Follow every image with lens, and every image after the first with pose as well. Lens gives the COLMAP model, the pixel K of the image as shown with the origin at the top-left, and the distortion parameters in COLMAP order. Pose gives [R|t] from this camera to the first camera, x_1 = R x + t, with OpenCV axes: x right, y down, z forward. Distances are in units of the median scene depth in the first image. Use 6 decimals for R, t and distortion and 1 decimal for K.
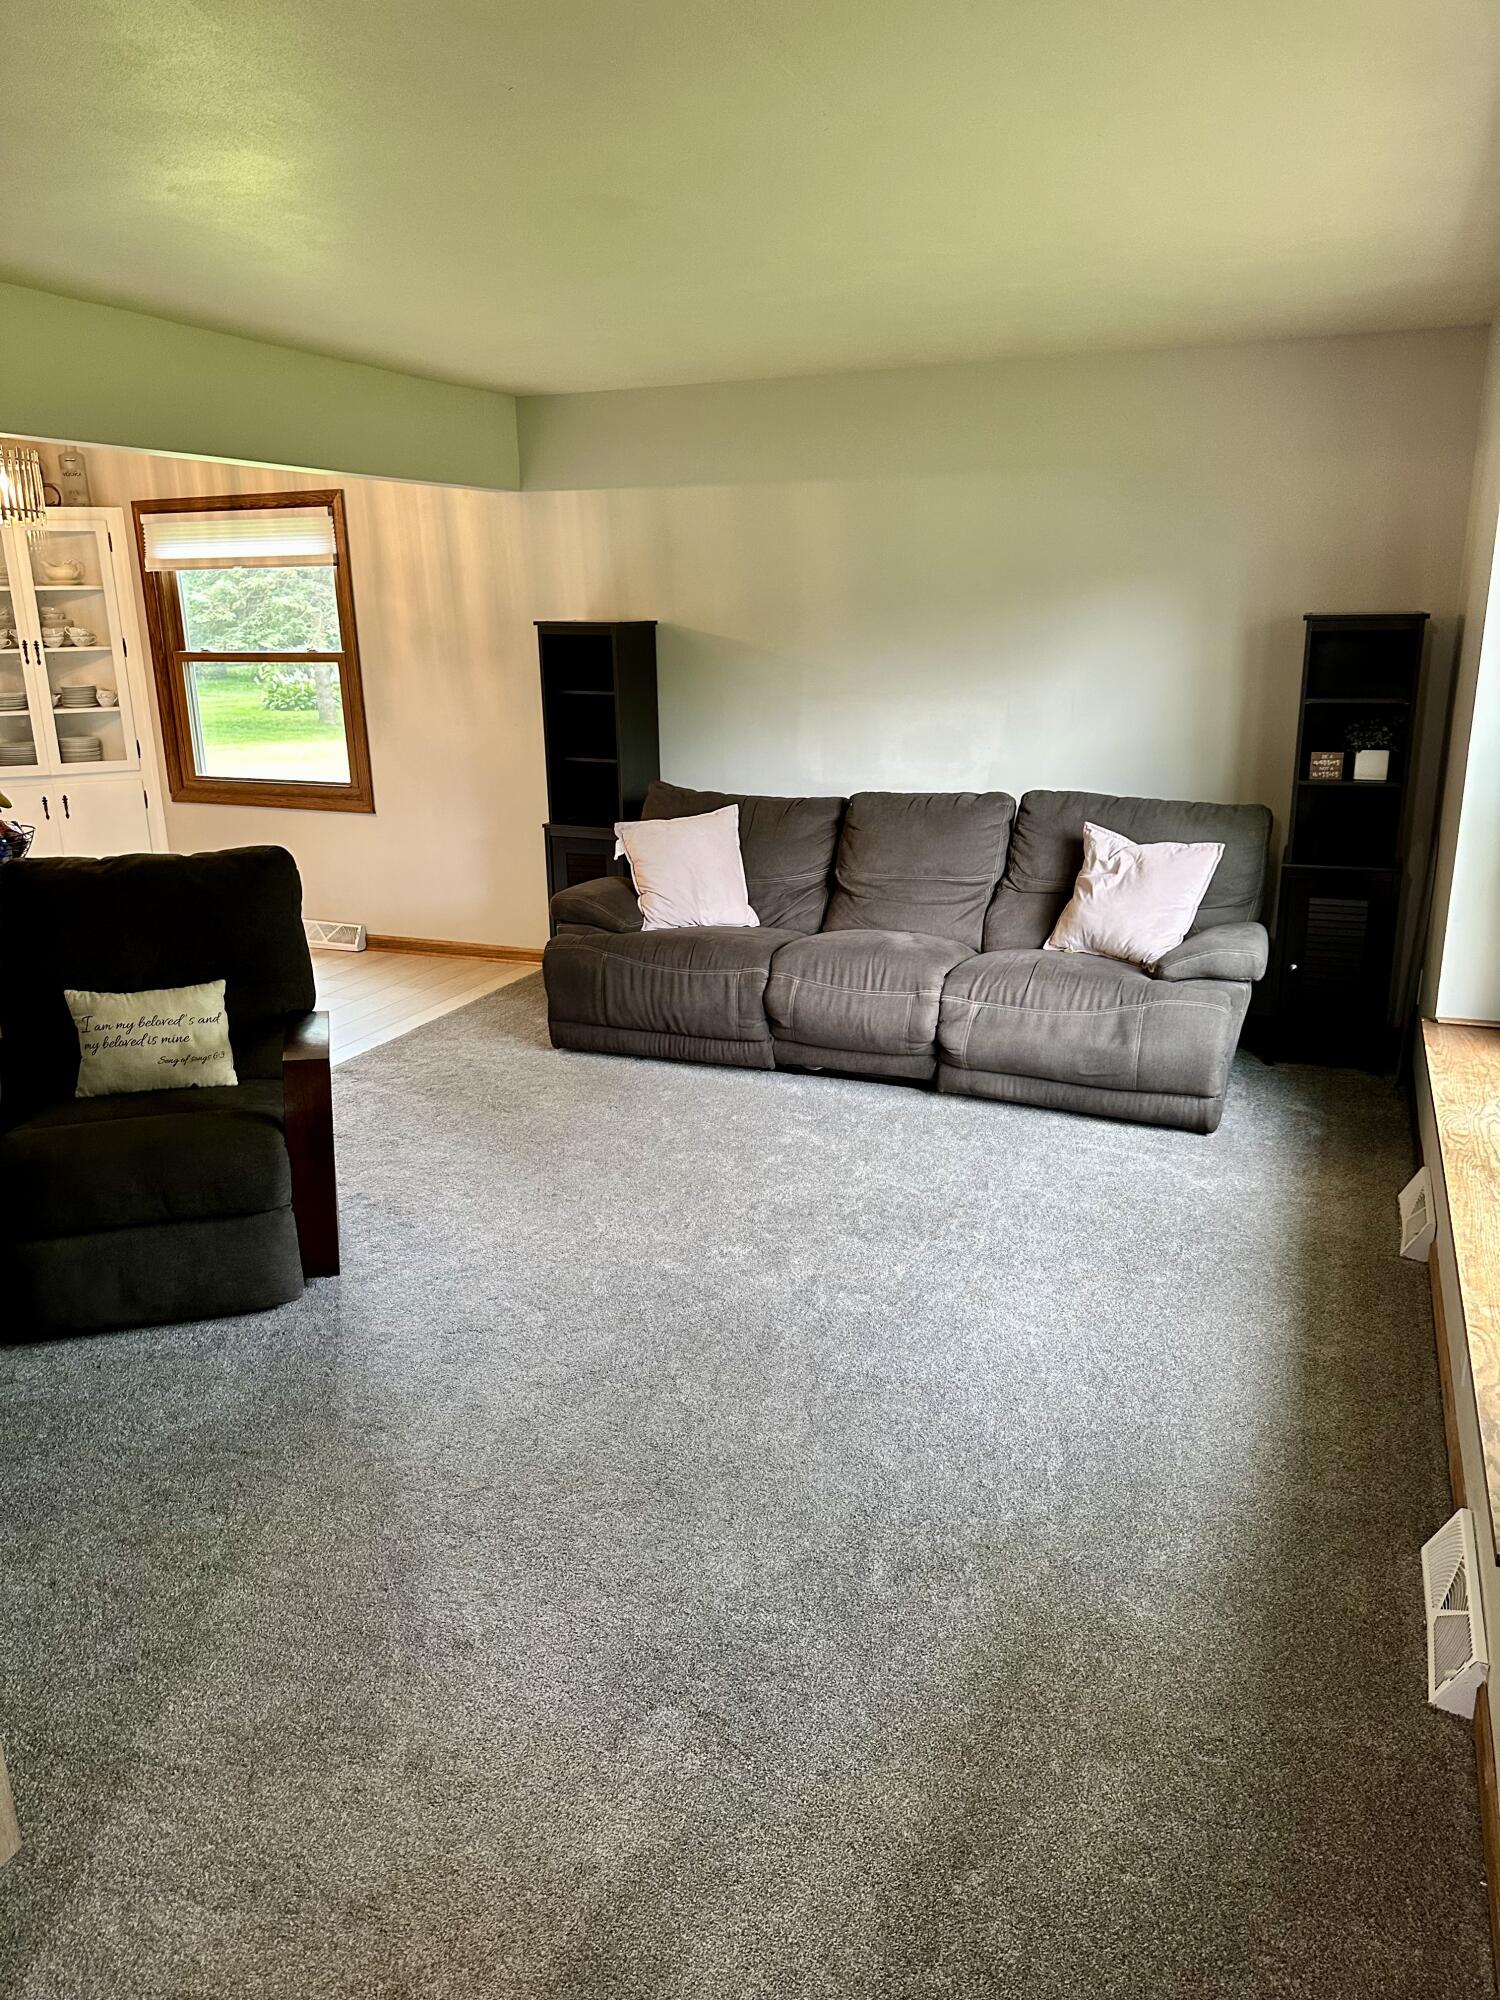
lens RADIAL K [[1402.6, 0, 748.6], [0, 1402.6, 1002.1], [0, 0, 1]] dist [0.071981, -0.087248]
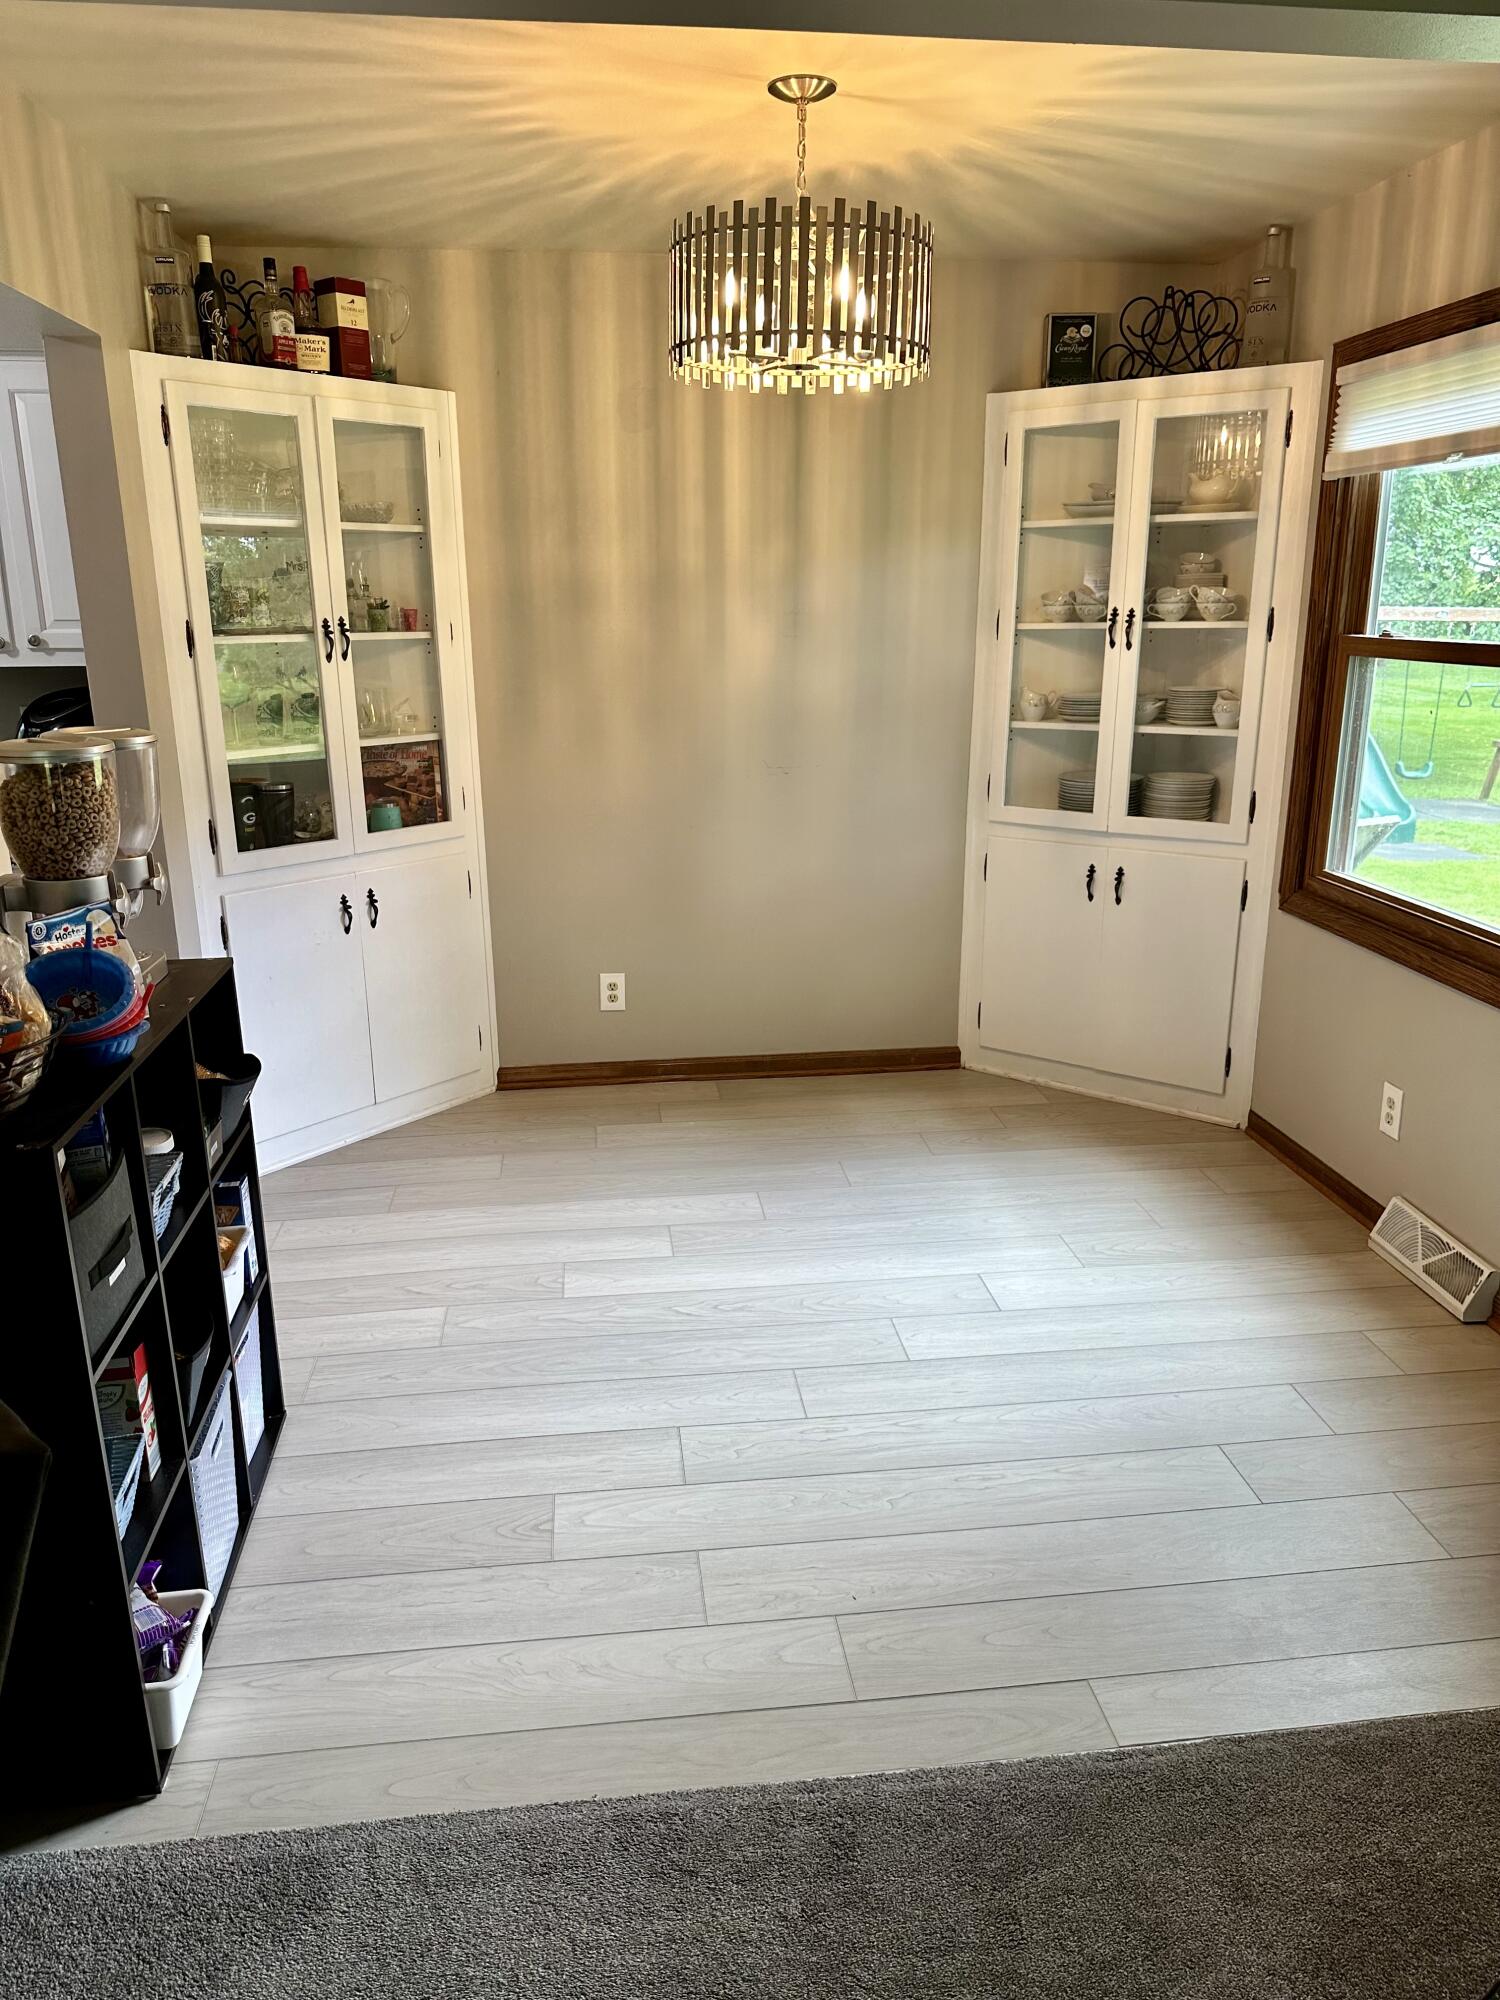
lens RADIAL K [[1402.6, 0, 751.0], [0, 1402.6, 1001.5], [0, 0, 1]] dist [0.071981, -0.087248]
pose [[0.436351, 0.266962, -0.859261, -0.017040], [-0.241157, 0.954732, 0.174159, -0.158089], [0.866857, 0.131222, 0.480978, 0.583235]]
